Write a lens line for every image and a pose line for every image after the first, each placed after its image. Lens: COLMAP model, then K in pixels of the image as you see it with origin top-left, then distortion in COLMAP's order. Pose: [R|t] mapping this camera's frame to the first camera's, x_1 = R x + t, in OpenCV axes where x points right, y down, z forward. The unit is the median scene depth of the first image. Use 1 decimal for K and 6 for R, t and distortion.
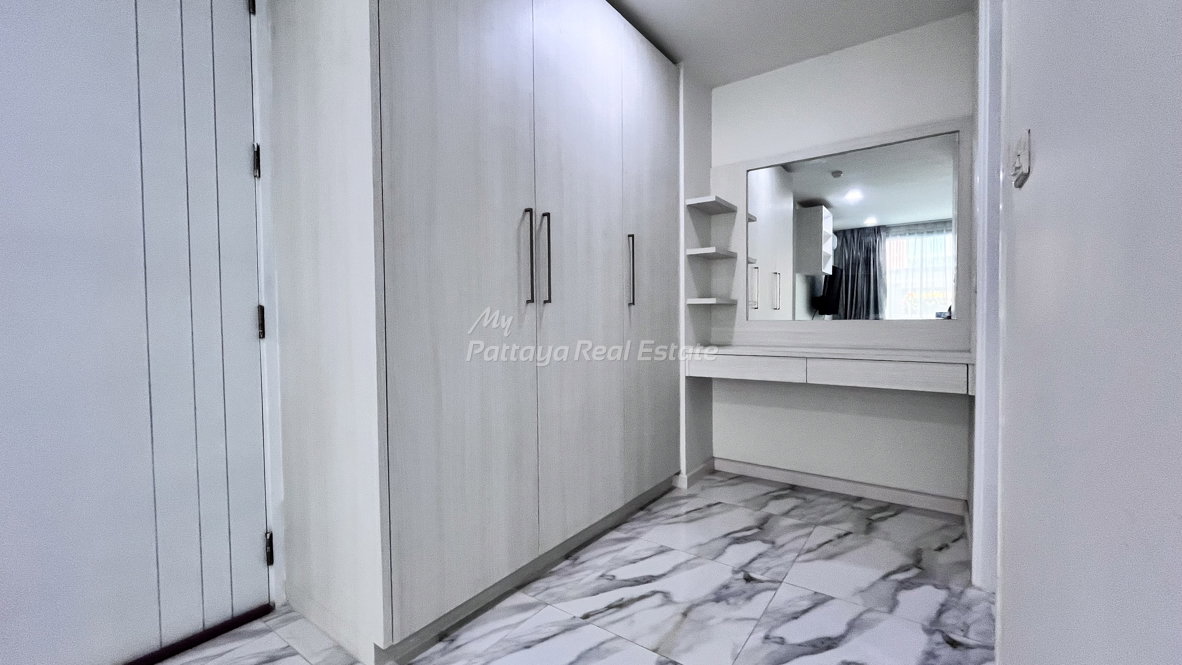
lens RADIAL K [[478.0, 0, 591.0], [0, 478.0, 332.5], [0, 0, 1]] dist [-0.000889, -0.000247]
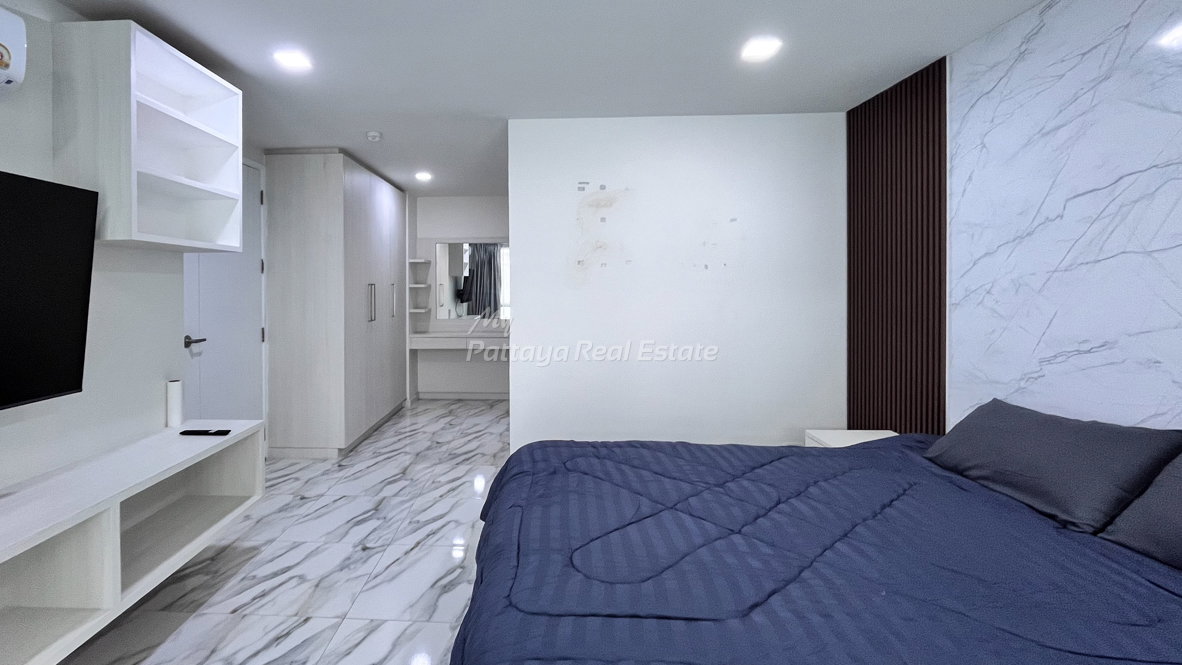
lens RADIAL K [[478.0, 0, 591.0], [0, 478.0, 332.5], [0, 0, 1]] dist [-0.000889, -0.000247]
pose [[0.742716, -0.029868, 0.668941, -0.498605], [-0.010782, 0.998342, 0.056546, -0.087618], [-0.669520, -0.049210, 0.741162, -0.850592]]
